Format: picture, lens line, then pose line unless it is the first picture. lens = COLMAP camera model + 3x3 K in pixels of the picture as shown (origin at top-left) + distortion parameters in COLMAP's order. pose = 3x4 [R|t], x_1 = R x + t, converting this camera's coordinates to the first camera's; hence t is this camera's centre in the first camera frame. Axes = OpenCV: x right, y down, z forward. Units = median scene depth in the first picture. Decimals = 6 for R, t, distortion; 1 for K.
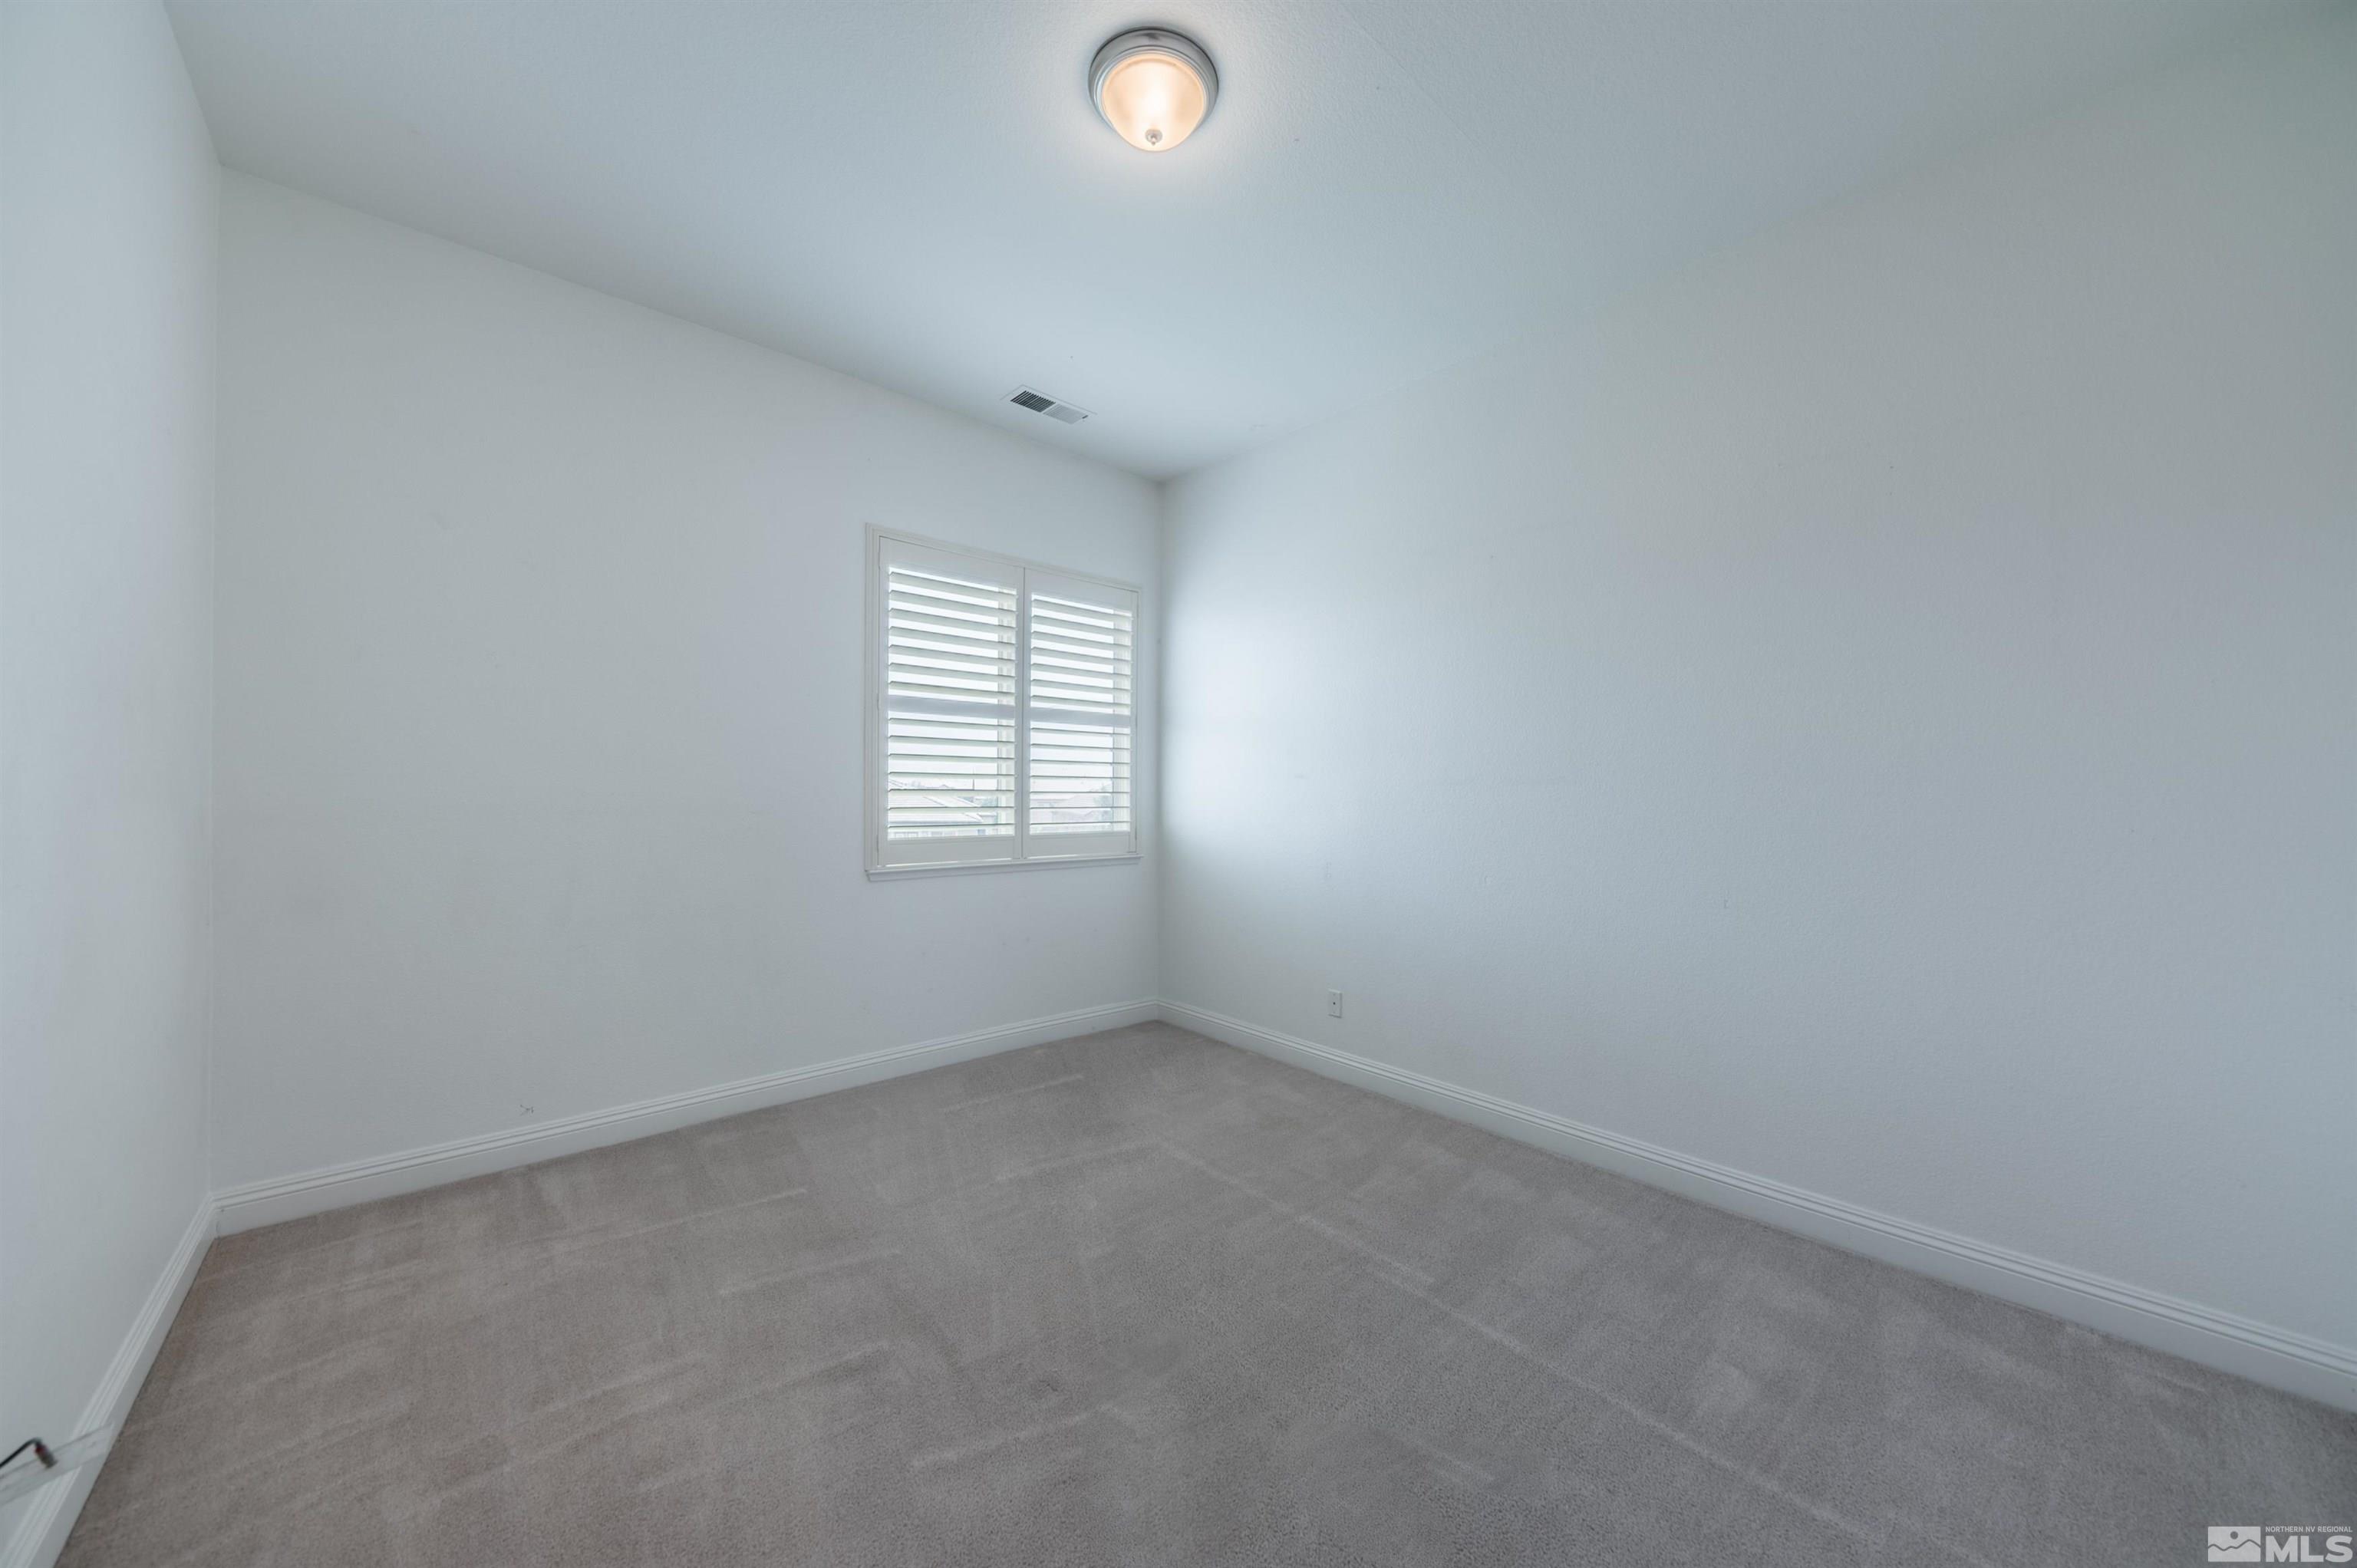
lens RADIAL K [[818.3, 0, 1179.3], [0, 818.3, 794.2], [0, 0, 1]] dist [0.010405, -0.006374]
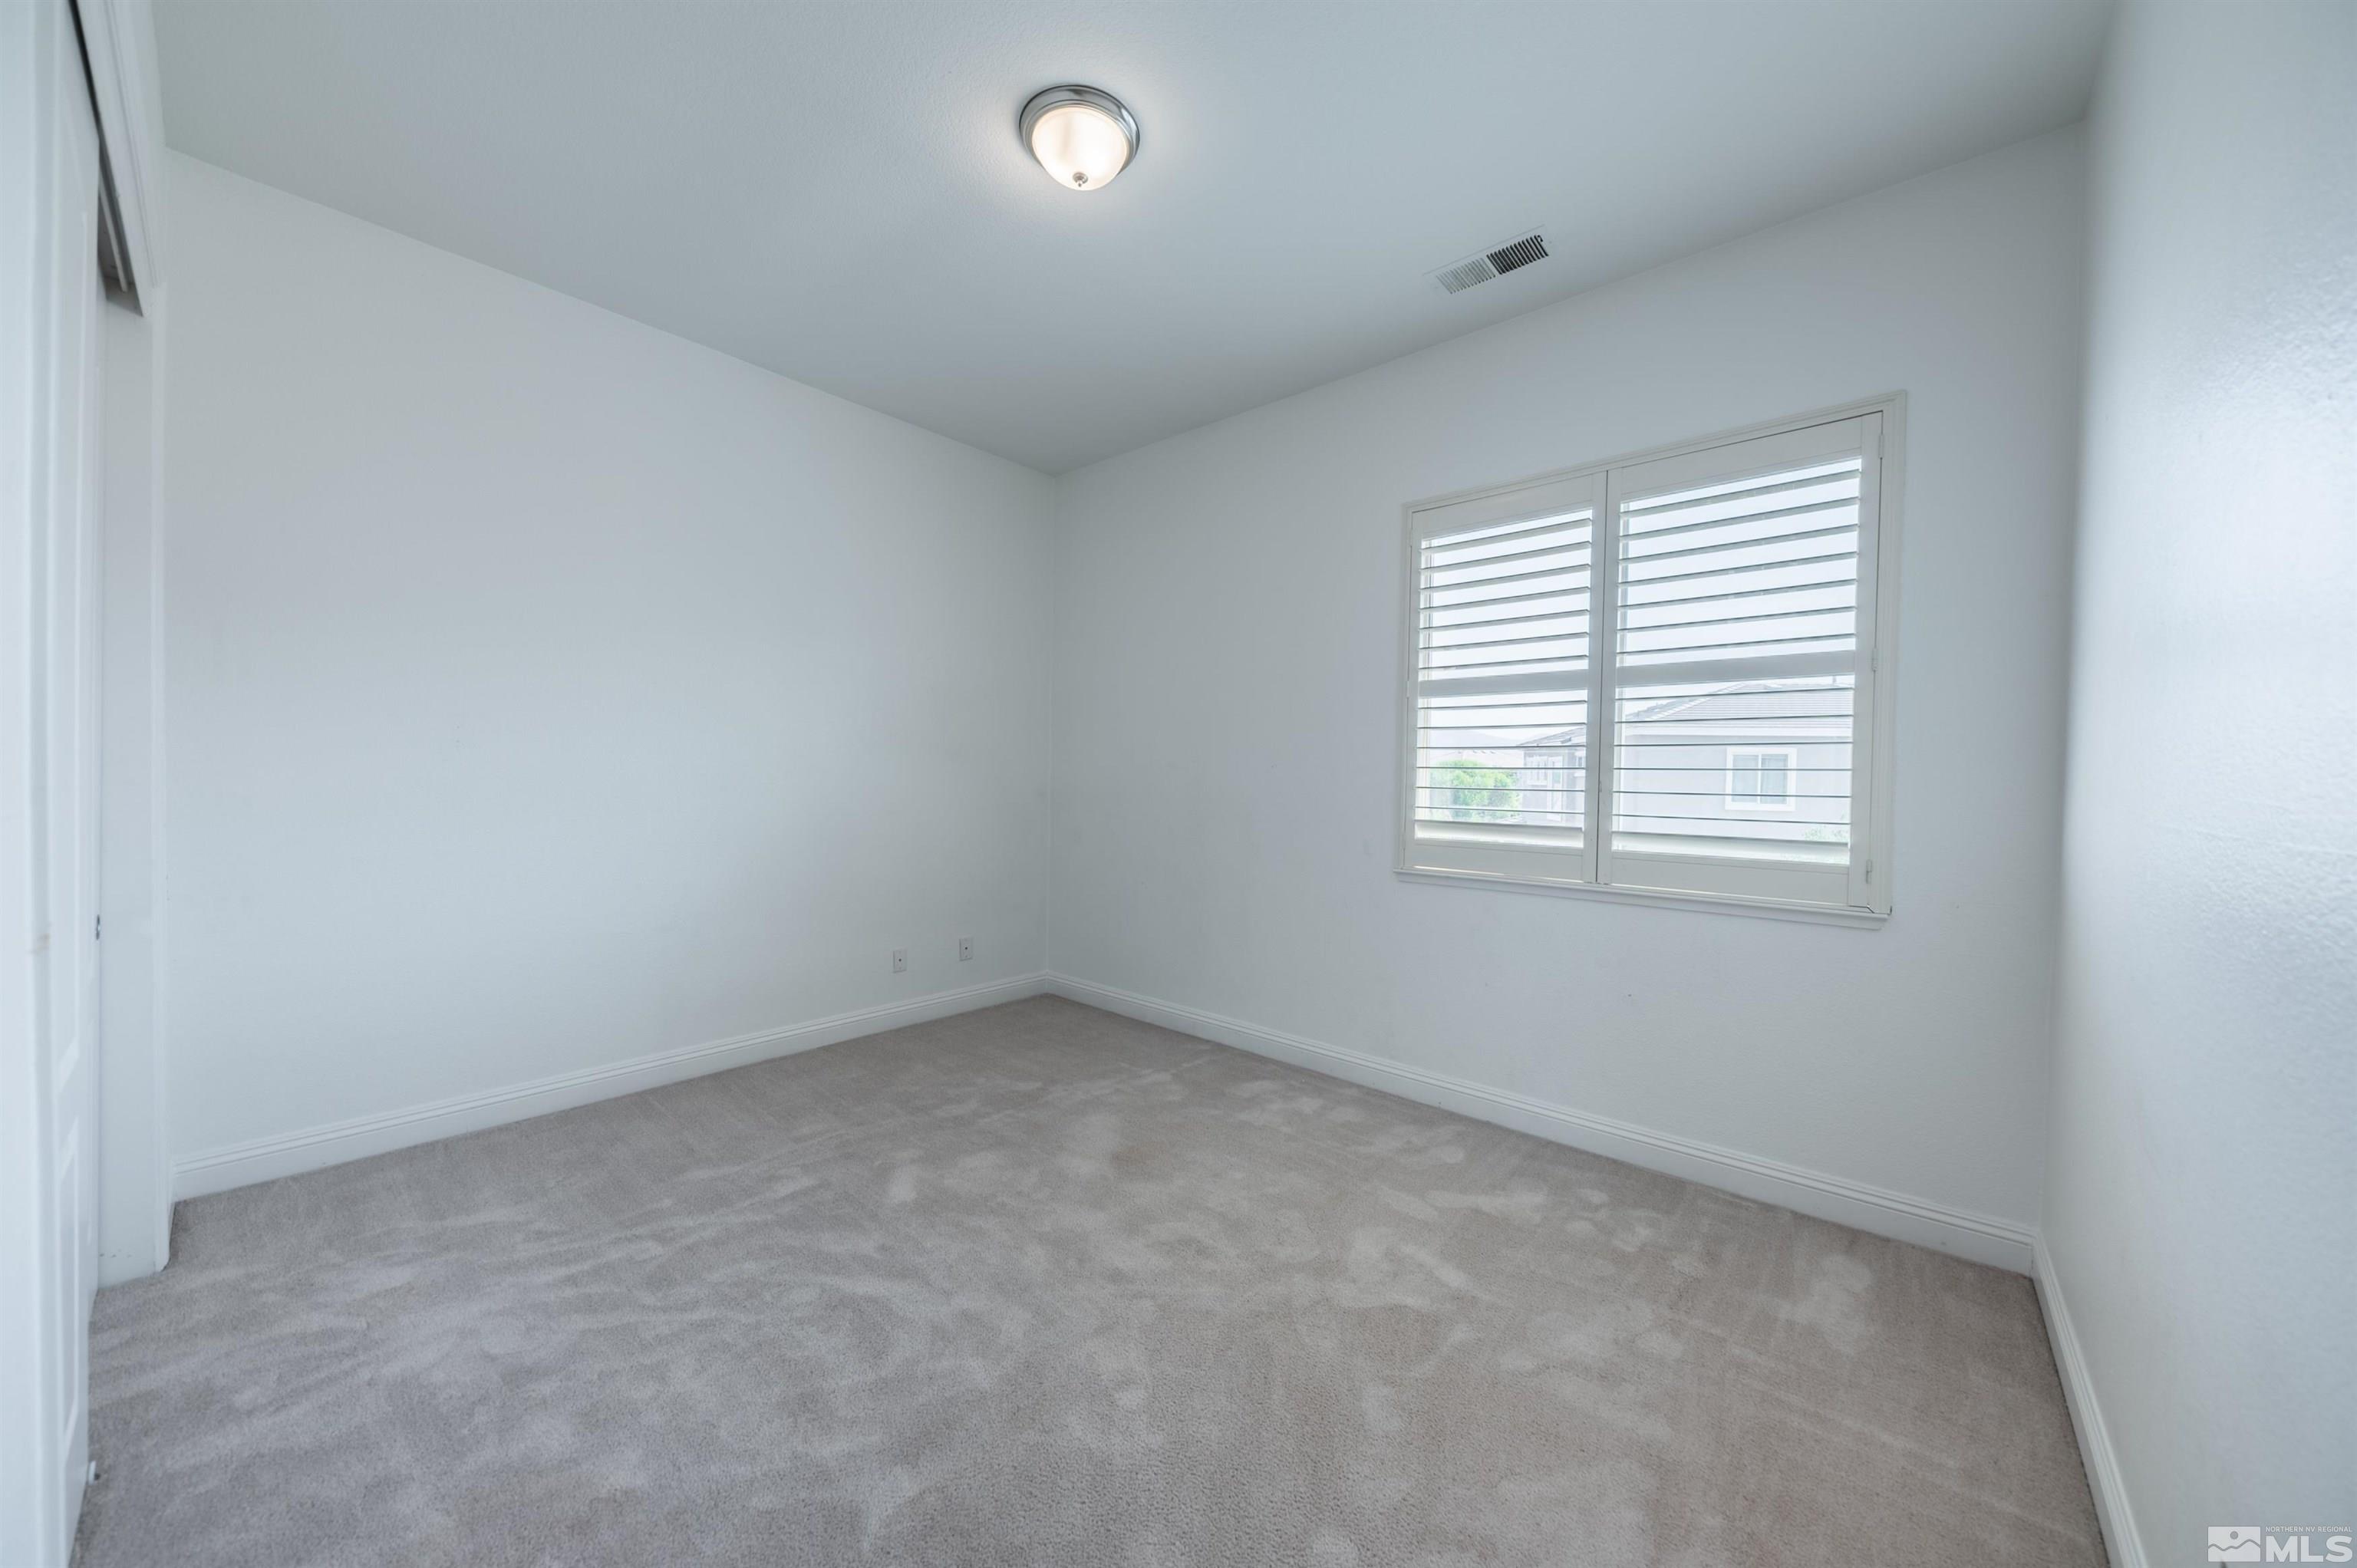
lens RADIAL K [[818.3, 0, 1179.3], [0, 818.3, 794.2], [0, 0, 1]] dist [0.010405, -0.006374]
pose [[0.120135, 0.020388, -0.992548, 0.475704], [-0.013361, 0.999732, 0.018918, -0.007509], [0.992668, 0.010989, 0.120375, 0.555373]]
